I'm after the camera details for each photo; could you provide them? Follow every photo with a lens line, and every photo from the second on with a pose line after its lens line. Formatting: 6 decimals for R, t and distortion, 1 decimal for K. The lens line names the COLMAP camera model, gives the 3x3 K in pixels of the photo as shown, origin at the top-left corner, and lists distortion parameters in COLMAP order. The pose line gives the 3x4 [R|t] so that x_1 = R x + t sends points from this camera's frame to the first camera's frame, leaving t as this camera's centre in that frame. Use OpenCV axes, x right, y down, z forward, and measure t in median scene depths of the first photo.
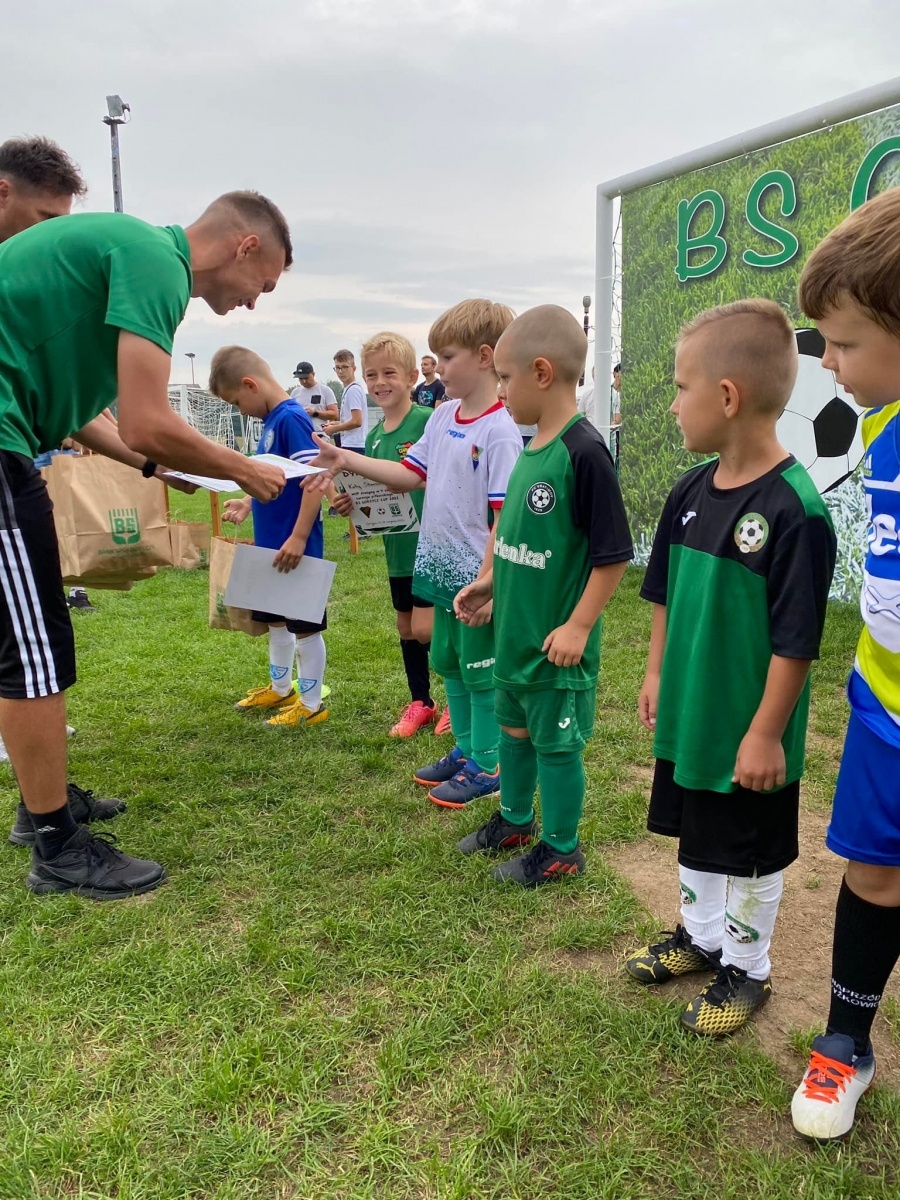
lens RADIAL K [[929.8, 0, 458.6], [0, 929.8, 563.7], [0, 0, 1]] dist [0.028904, -0.018925]
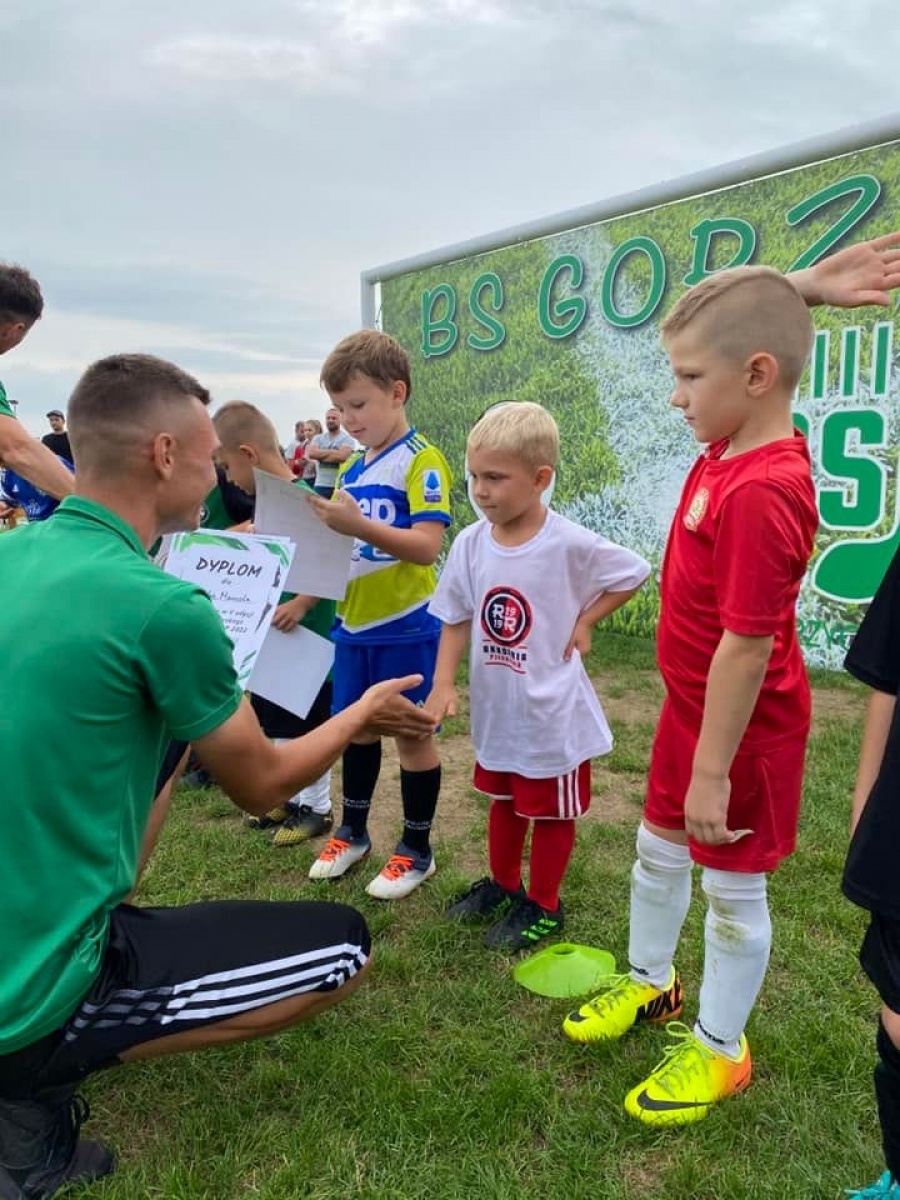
lens RADIAL K [[929.8, 0, 458.0], [0, 929.8, 590.1], [0, 0, 1]] dist [0.028904, -0.018925]
pose [[0.986843, -0.005471, 0.161588, 0.100906], [0.010473, 0.999491, -0.030120, 0.038614], [-0.161341, 0.031416, 0.986398, -0.208332]]
